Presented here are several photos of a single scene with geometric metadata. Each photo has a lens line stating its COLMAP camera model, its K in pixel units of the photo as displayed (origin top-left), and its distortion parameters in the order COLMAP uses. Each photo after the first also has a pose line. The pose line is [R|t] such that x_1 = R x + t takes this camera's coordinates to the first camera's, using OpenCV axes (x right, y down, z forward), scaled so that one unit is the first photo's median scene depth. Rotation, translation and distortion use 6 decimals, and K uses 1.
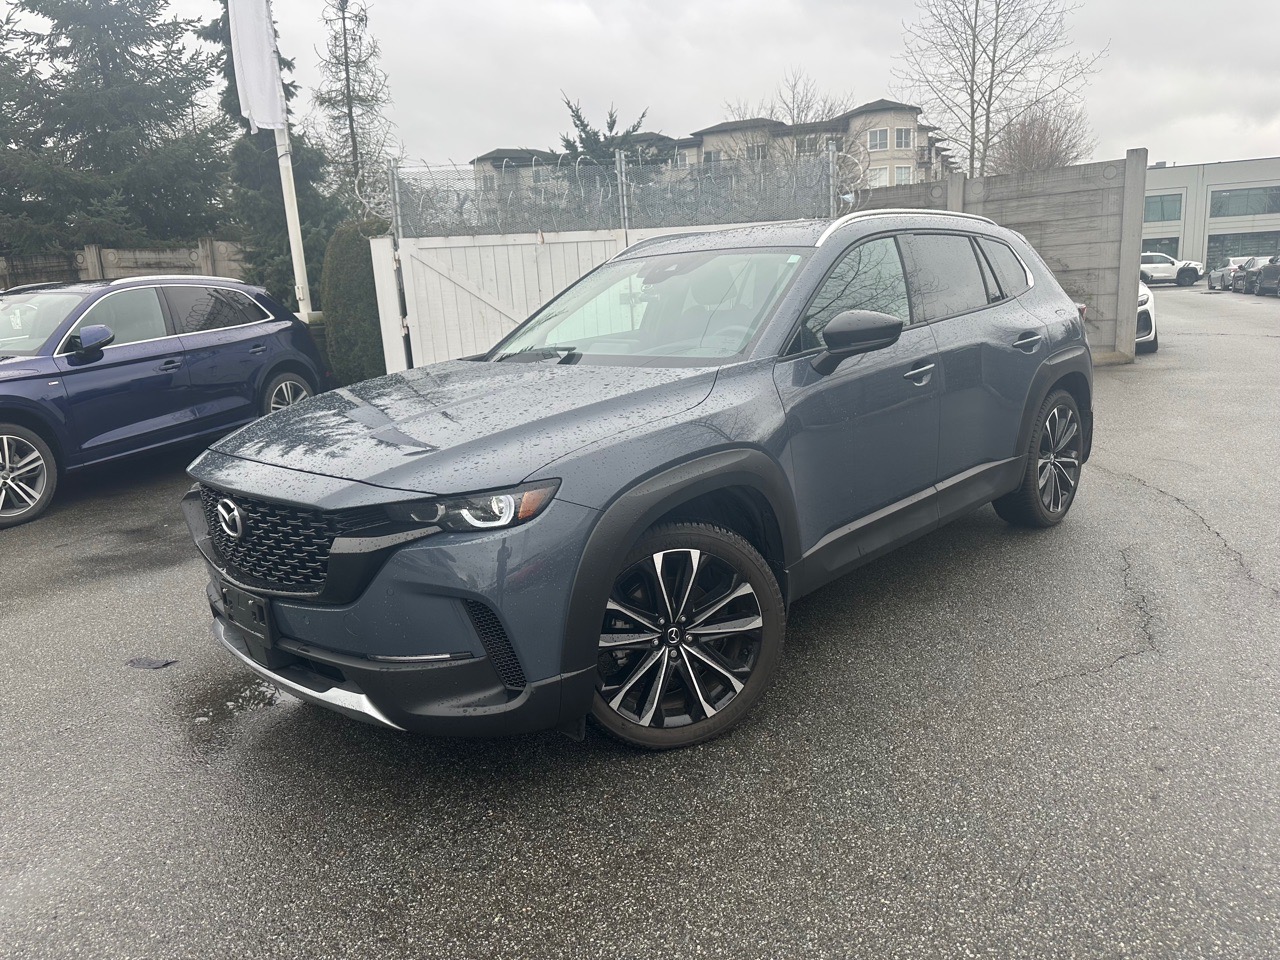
lens RADIAL K [[908.6, 0, 641.4], [0, 908.6, 499.7], [0, 0, 1]] dist [-0.003880, -0.004259]
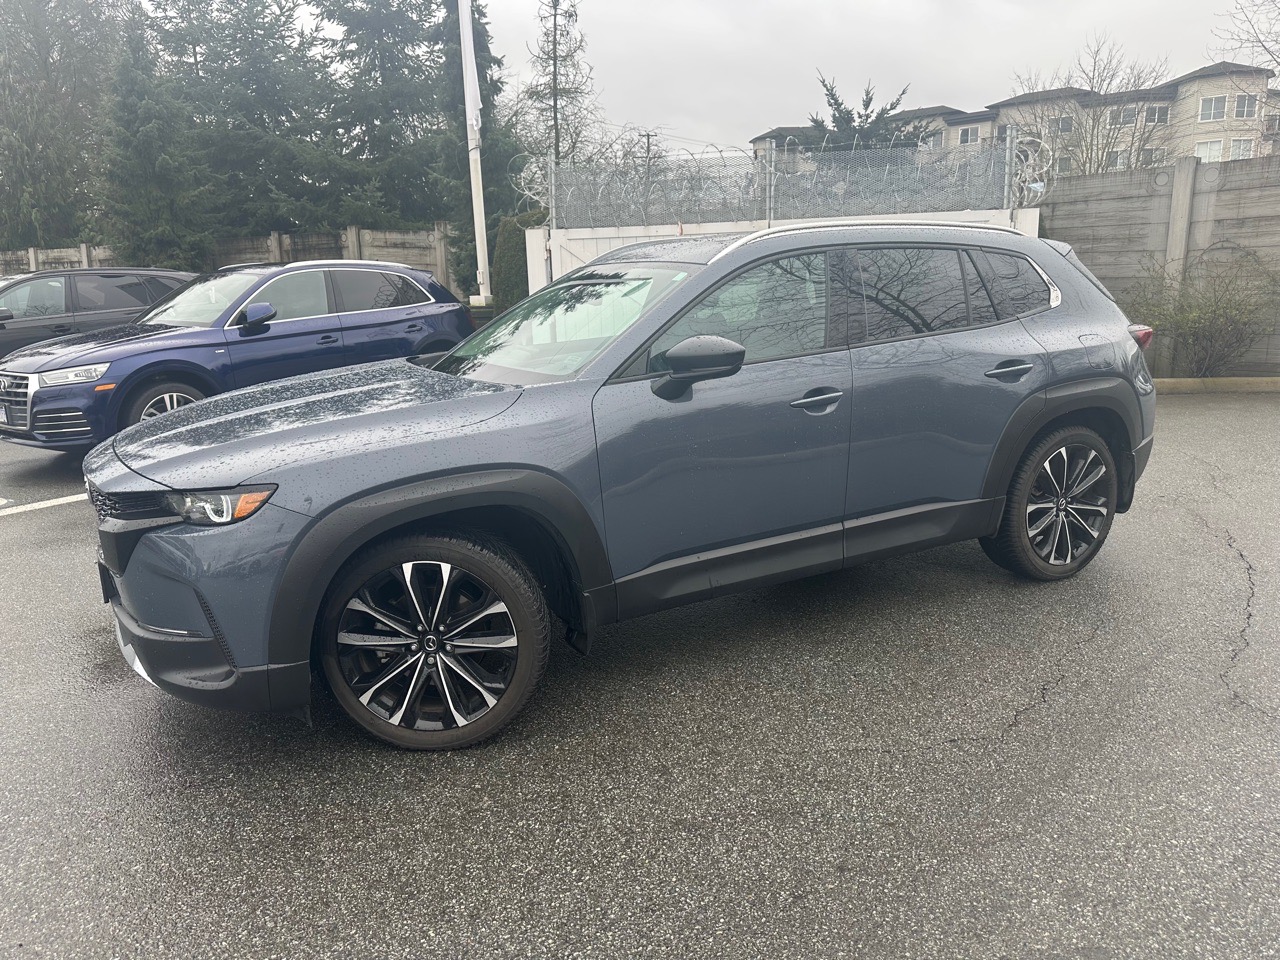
lens RADIAL K [[925.8, 0, 640.0], [0, 925.8, 480.0], [0, 0, 1]] dist [0.010759, -0.028470]
pose [[0.950482, 0.091671, -0.296952, 0.171247], [-0.092256, 0.995662, 0.012073, -0.021756], [0.296770, 0.015920, 0.954816, 0.016647]]
